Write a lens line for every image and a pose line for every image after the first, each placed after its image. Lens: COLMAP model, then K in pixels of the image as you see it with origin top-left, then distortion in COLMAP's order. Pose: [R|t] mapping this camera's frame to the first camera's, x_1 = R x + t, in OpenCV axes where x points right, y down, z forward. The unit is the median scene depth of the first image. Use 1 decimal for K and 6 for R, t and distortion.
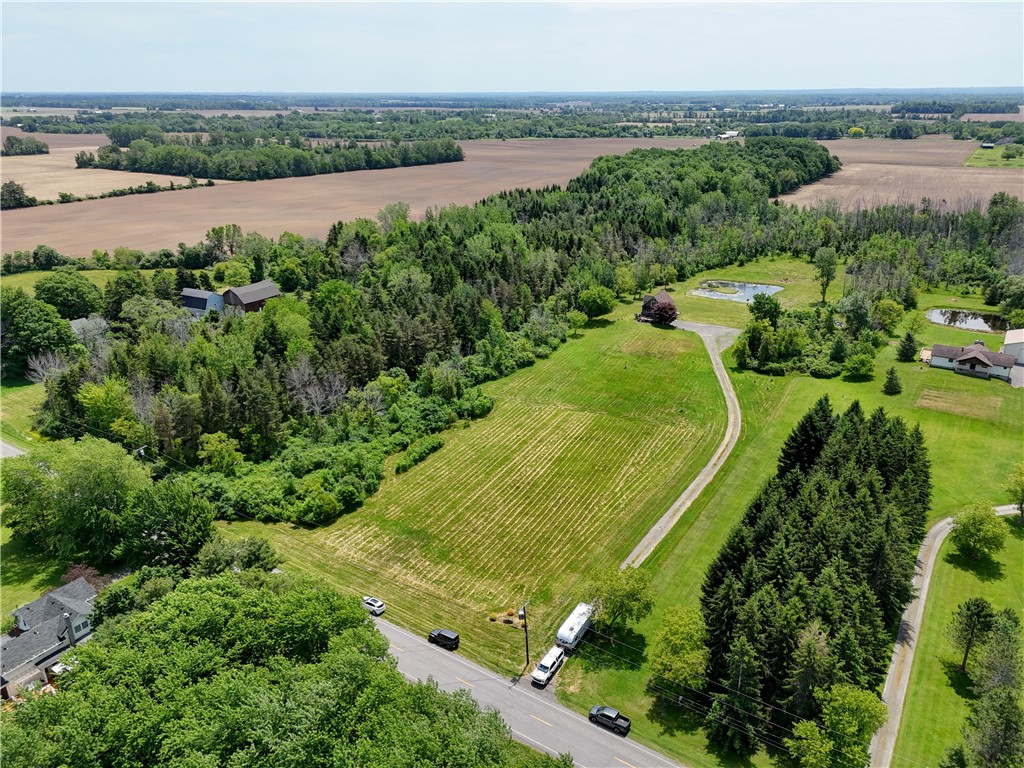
lens RADIAL K [[752.6, 0, 519.5], [0, 752.6, 381.2], [0, 0, 1]] dist [0.078826, -0.087456]
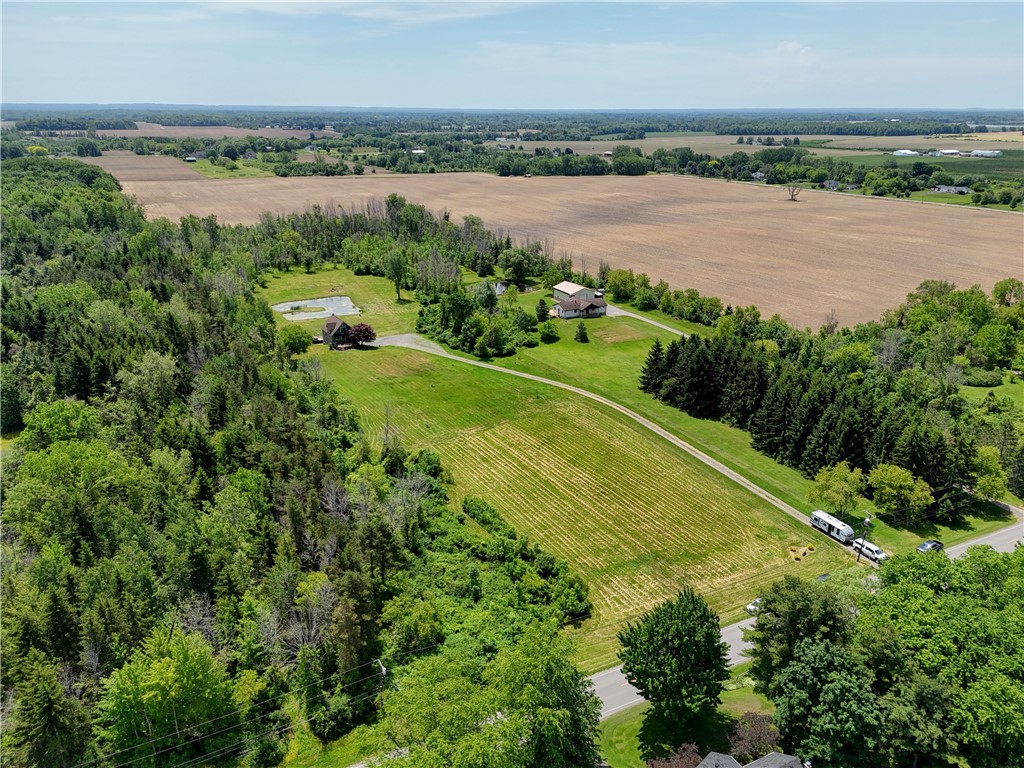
lens RADIAL K [[752.6, 0, 519.5], [0, 752.6, 381.2], [0, 0, 1]] dist [0.078826, -0.087456]
pose [[0.495371, -0.288044, 0.819535, -0.511341], [0.303219, 0.941420, 0.147602, -0.112873], [-0.814043, 0.175381, 0.553692, 0.292492]]
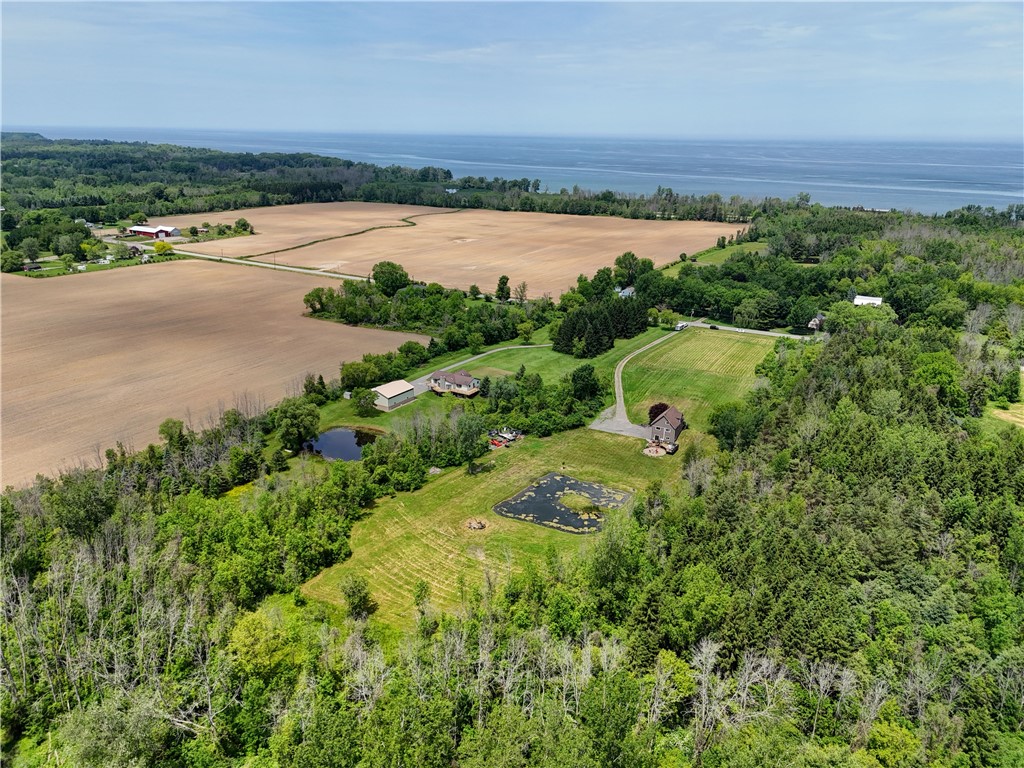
lens RADIAL K [[752.6, 0, 519.5], [0, 752.6, 381.2], [0, 0, 1]] dist [0.078826, -0.087456]
pose [[-0.999831, 0.002923, -0.018159, 0.401144], [-0.009235, 0.774038, 0.633072, -0.780106], [0.015906, 0.633132, -0.773880, 1.743278]]
